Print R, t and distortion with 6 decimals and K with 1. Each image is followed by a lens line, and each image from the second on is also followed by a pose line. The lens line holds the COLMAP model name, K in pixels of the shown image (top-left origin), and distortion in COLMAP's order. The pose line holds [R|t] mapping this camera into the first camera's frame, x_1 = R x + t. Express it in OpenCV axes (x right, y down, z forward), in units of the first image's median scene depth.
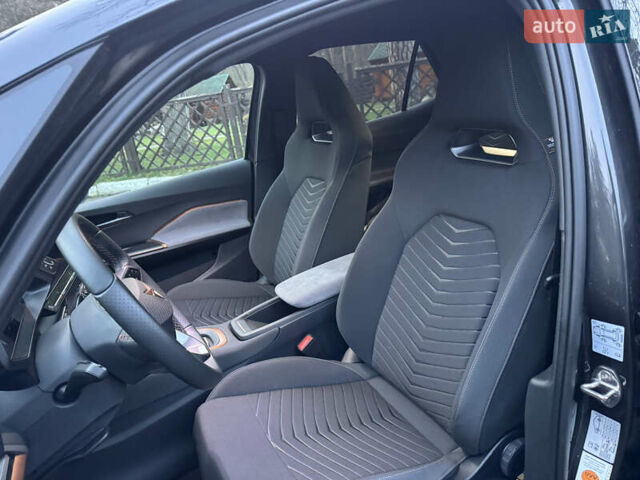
lens RADIAL K [[454.0, 0, 322.7], [0, 454.0, 234.7], [0, 0, 1]] dist [0.049956, -0.063638]
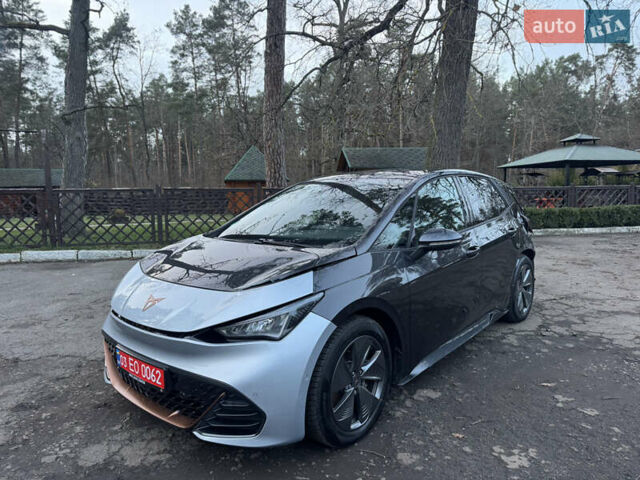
lens RADIAL K [[454.0, 0, 316.8], [0, 454.0, 241.5], [0, 0, 1]] dist [0.049956, -0.063638]
pose [[0.916479, 0.103988, 0.386333, -1.885311], [-0.009349, 0.970934, -0.239165, 0.829461], [-0.399974, 0.215578, 0.890812, -1.763755]]
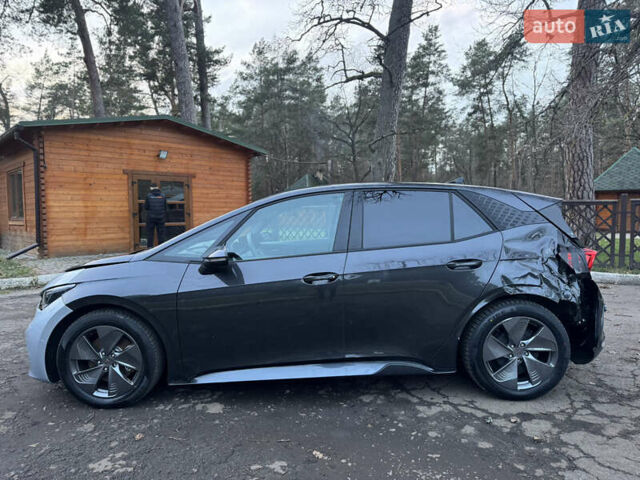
lens RADIAL K [[454.0, 0, 320.0], [0, 454.0, 239.4], [0, 0, 1]] dist [0.049956, -0.063638]
pose [[0.870214, 0.168502, -0.462962, 1.464661], [-0.261293, 0.954497, -0.143740, 0.317628], [0.417676, 0.246054, 0.874645, -1.812550]]
